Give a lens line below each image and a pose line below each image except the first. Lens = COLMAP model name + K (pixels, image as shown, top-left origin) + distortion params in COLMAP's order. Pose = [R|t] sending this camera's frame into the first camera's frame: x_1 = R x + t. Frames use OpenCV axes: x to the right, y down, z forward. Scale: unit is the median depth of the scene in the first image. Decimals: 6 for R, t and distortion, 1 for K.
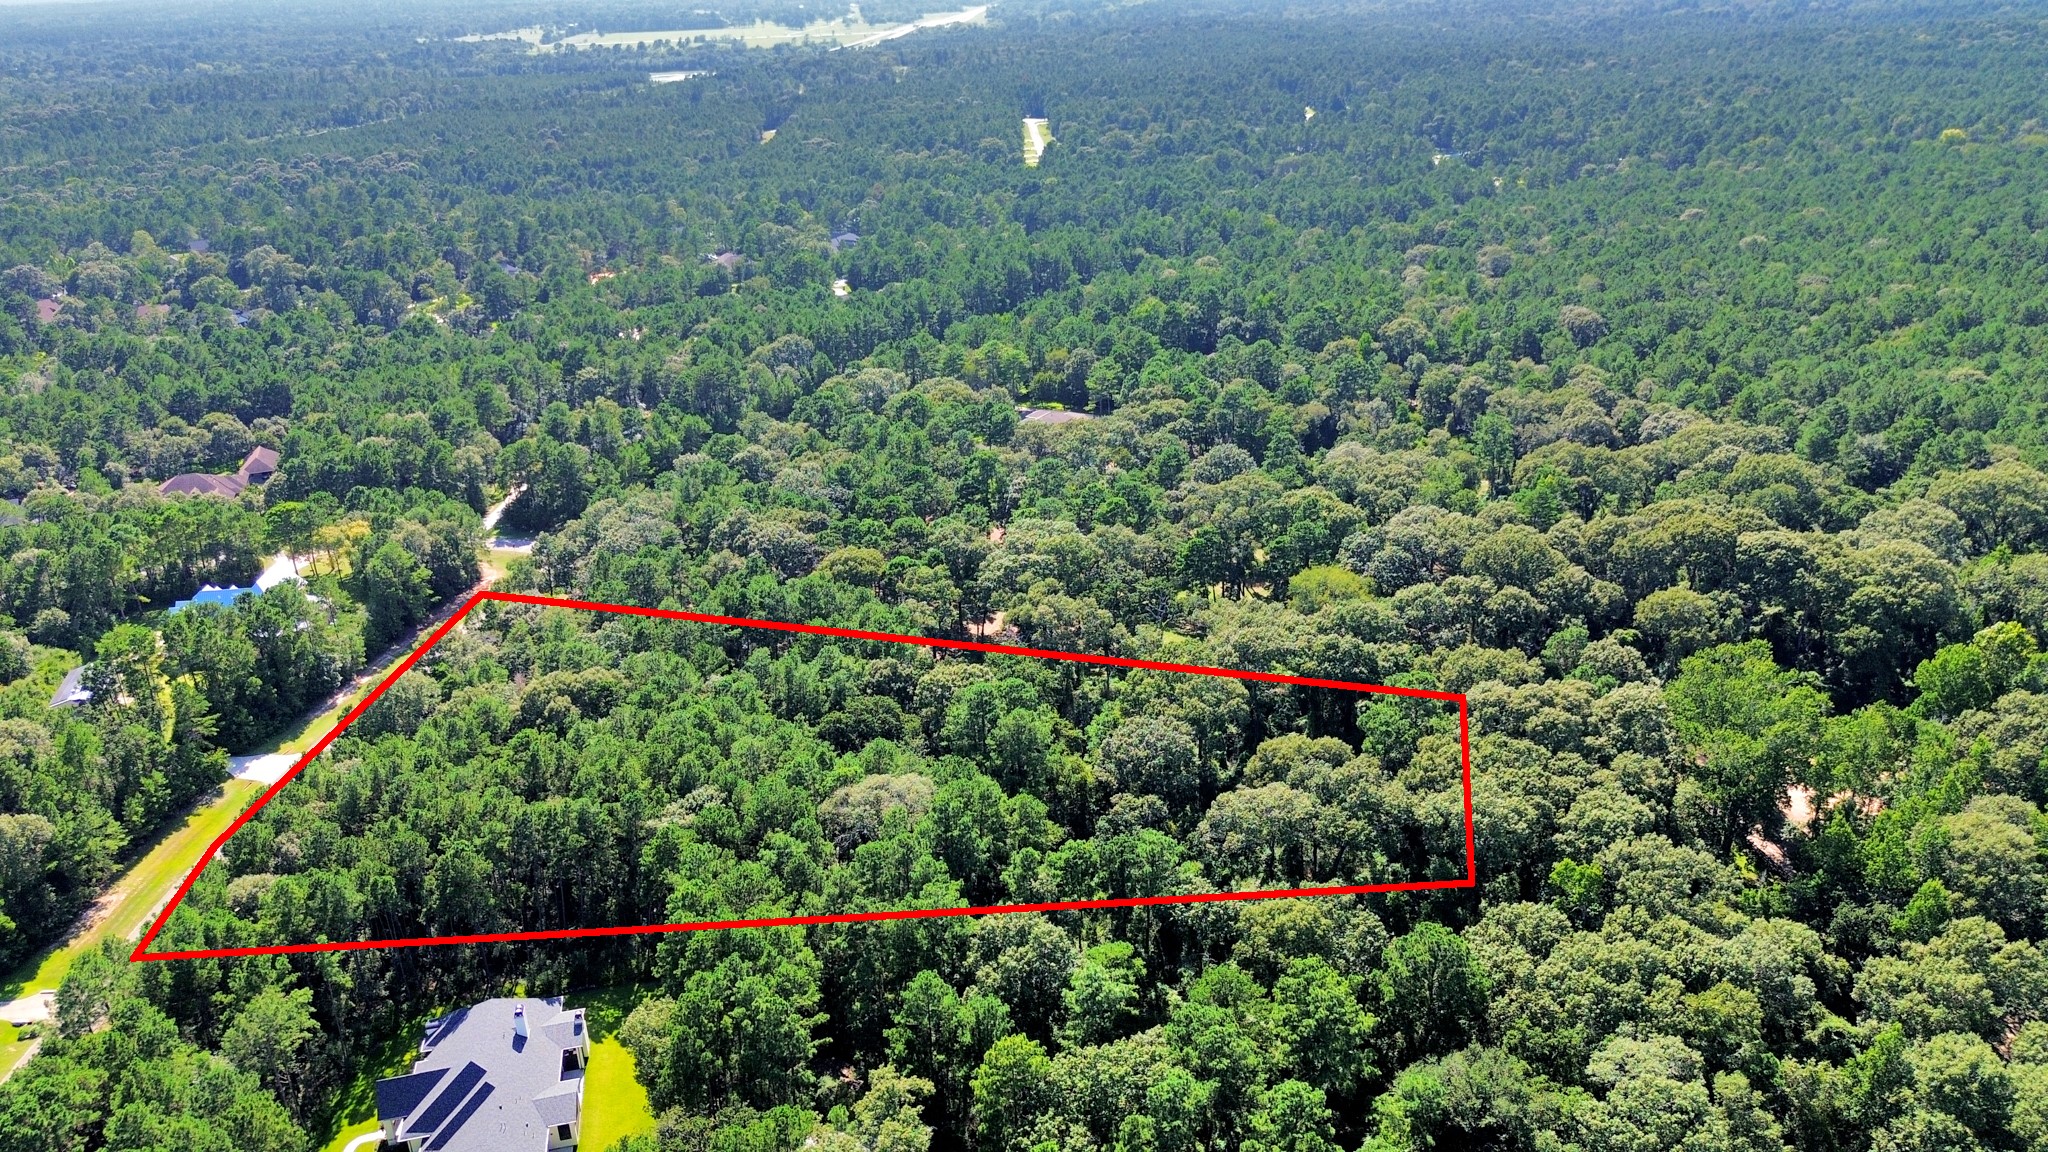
lens RADIAL K [[1466.5, 0, 1004.7], [0, 1466.5, 596.9], [0, 0, 1]] dist [0.066724, -0.065579]
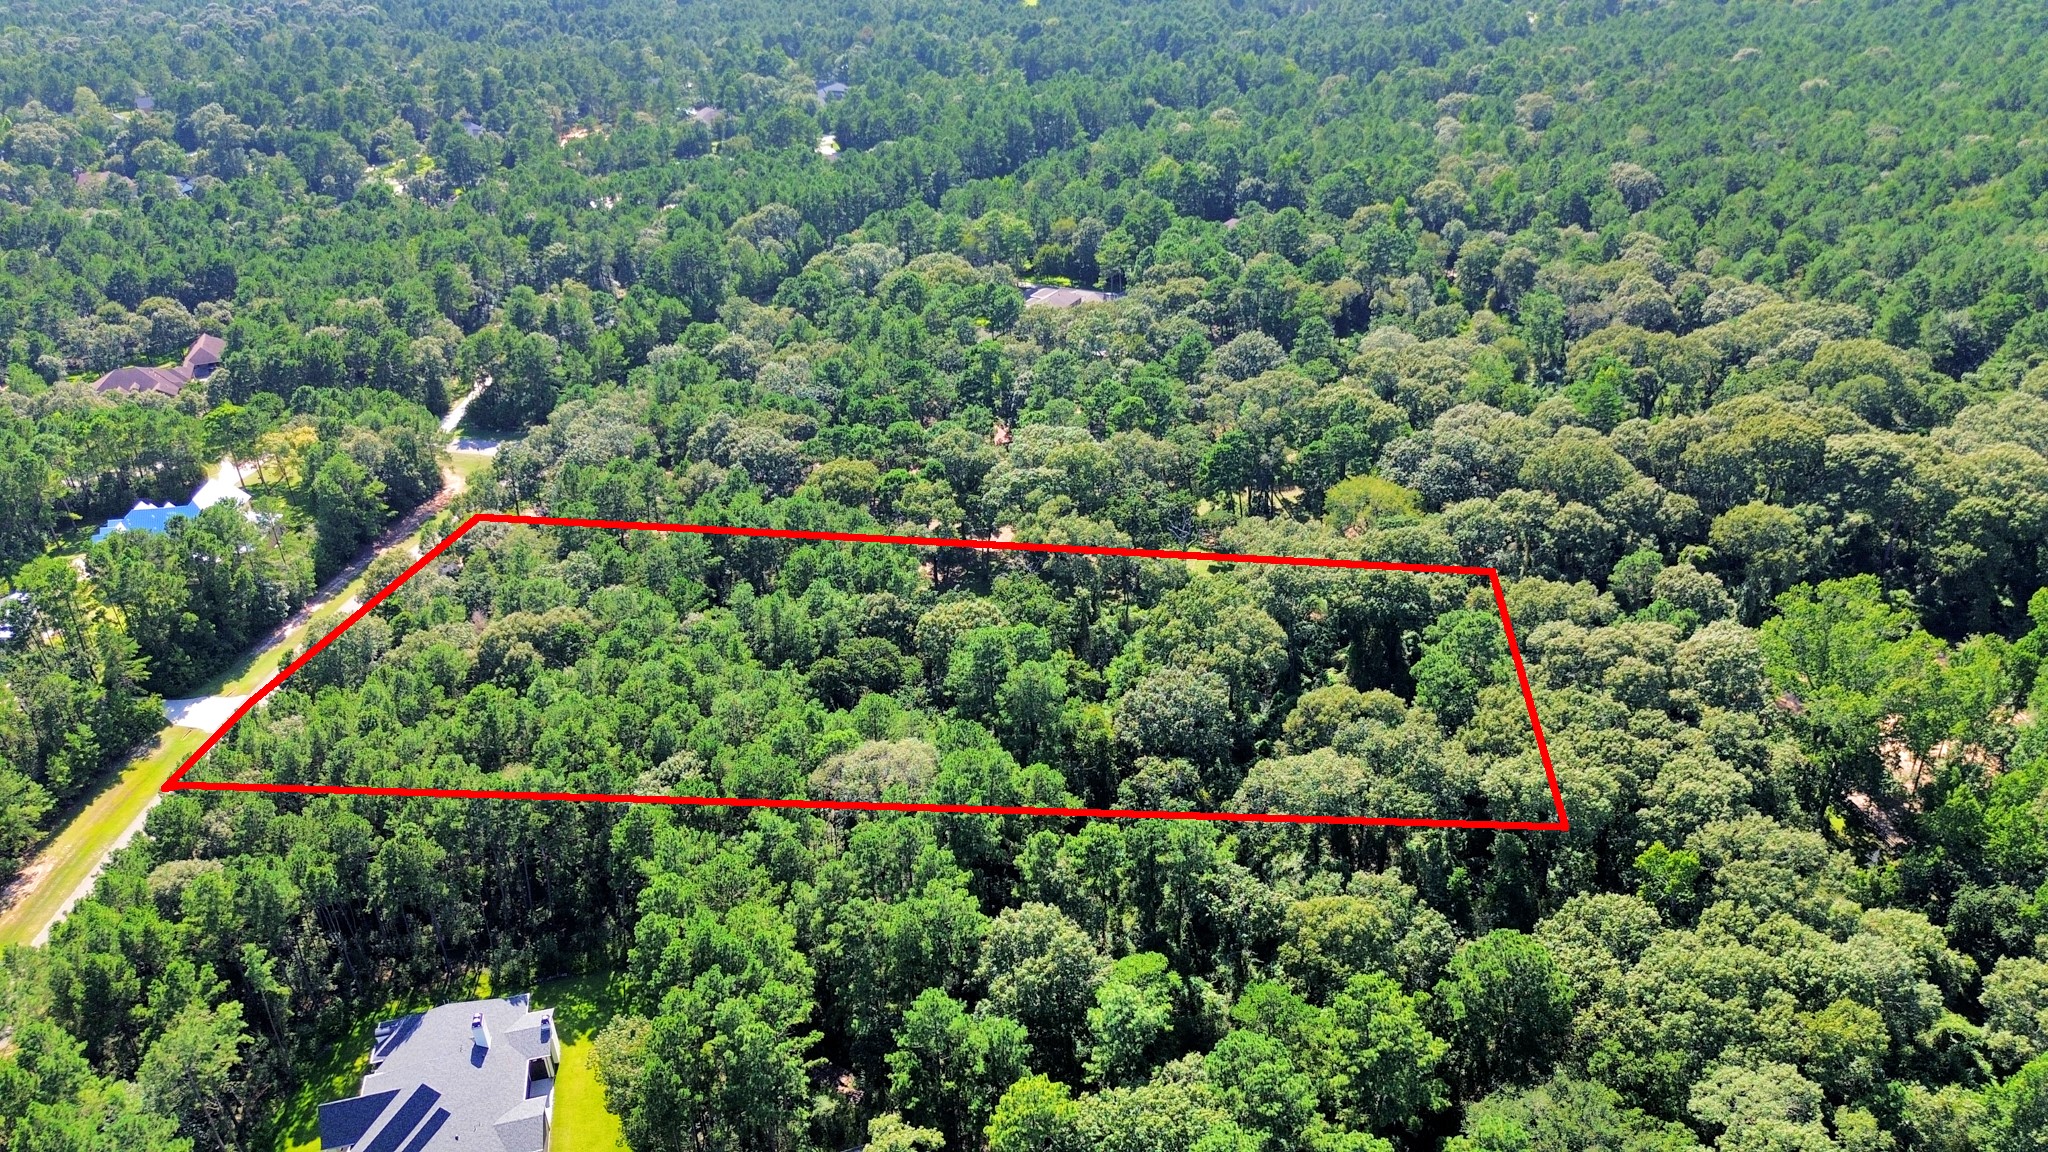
lens RADIAL K [[1466.5, 0, 1004.7], [0, 1466.5, 596.9], [0, 0, 1]] dist [0.066724, -0.065579]
pose [[0.999951, -0.009819, -0.000862, -0.004601], [0.009856, 0.994894, 0.100447, -0.044047], [-0.000129, -0.100450, 0.994942, 0.097432]]
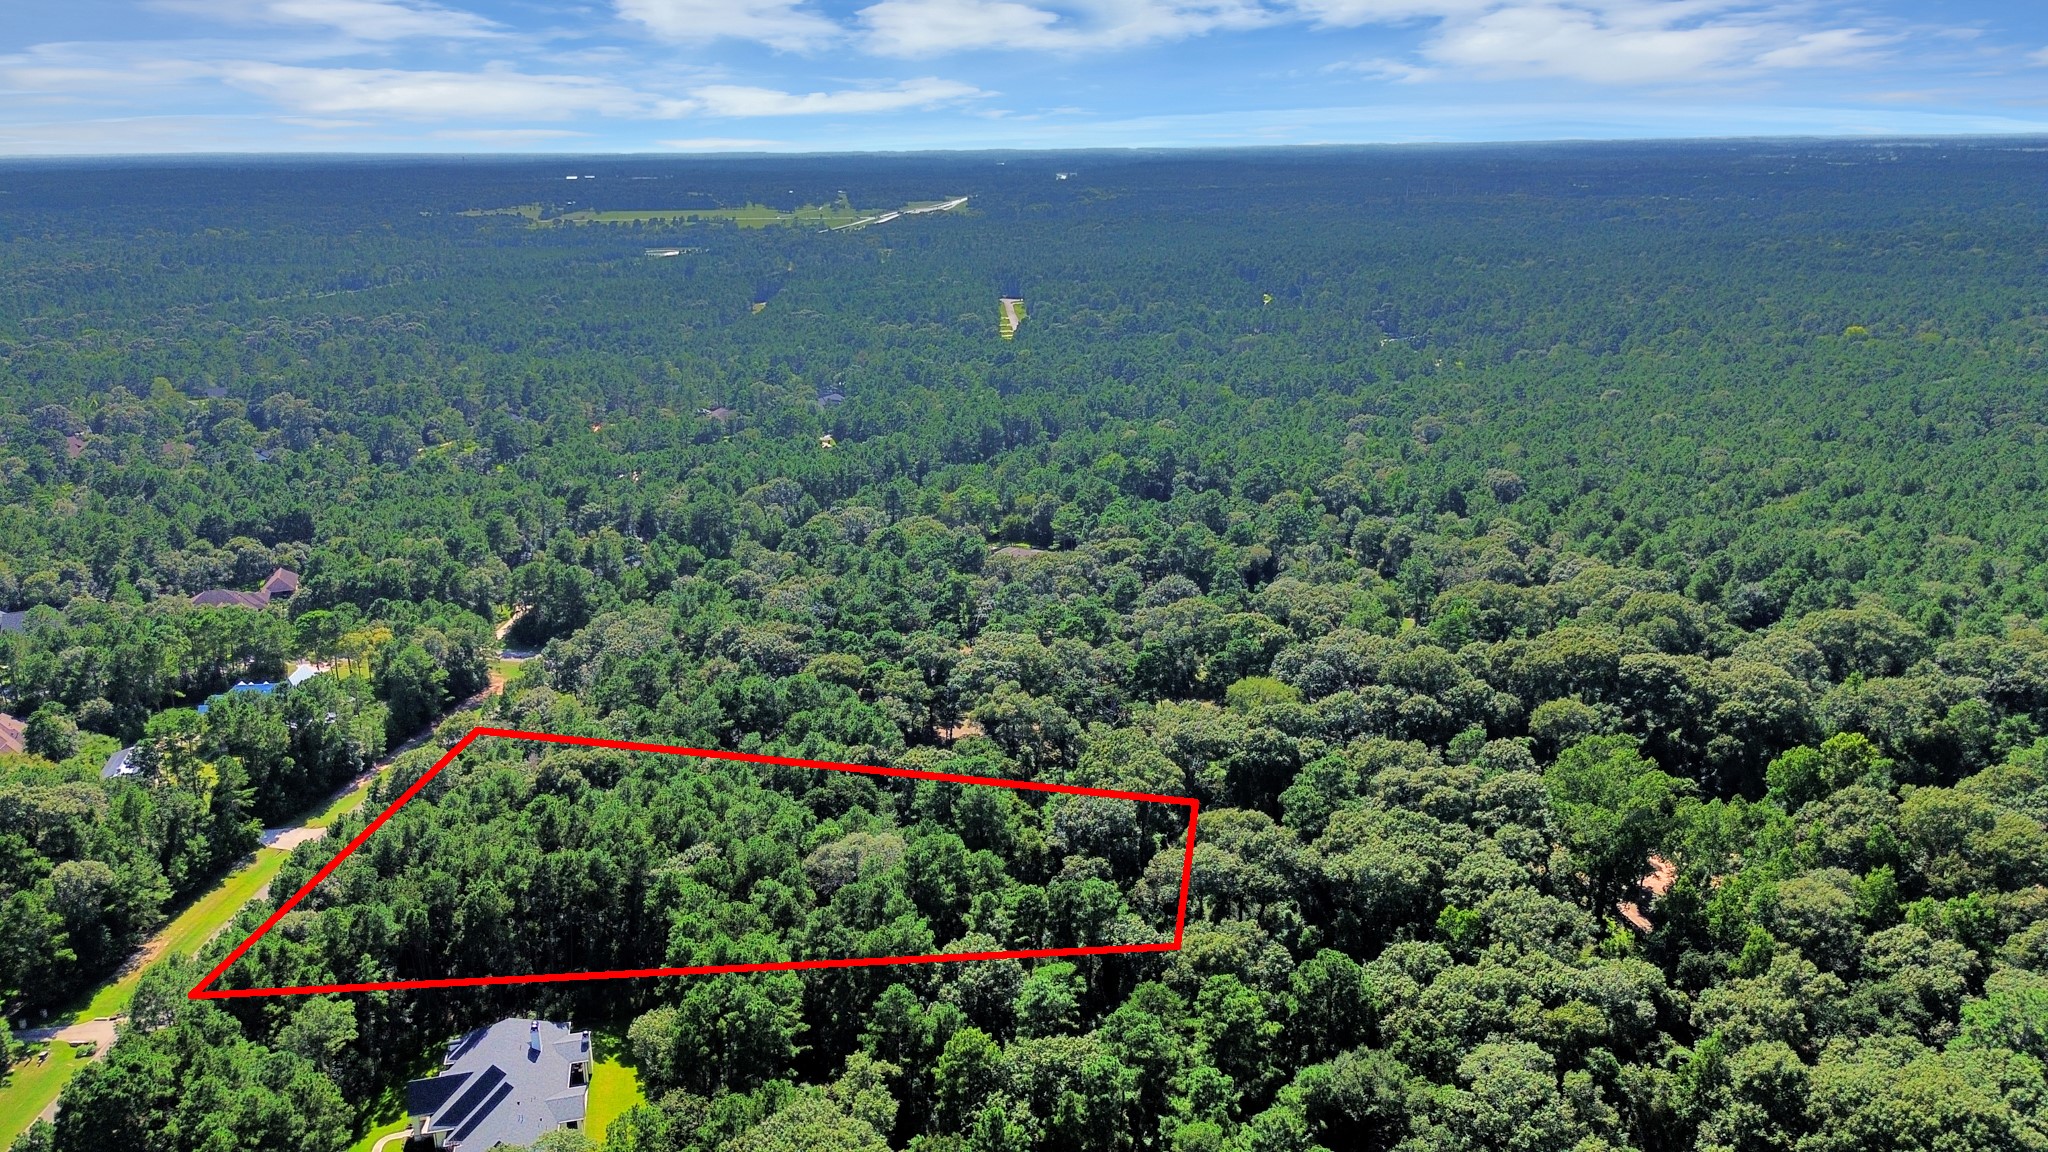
lens RADIAL K [[1466.5, 0, 1004.7], [0, 1466.5, 596.9], [0, 0, 1]] dist [0.066724, -0.065579]
pose [[0.999601, 0.021197, 0.018649, 0.002597], [-0.018913, 0.993172, -0.115119, 0.054986], [-0.020962, 0.114721, 0.993177, -0.122813]]
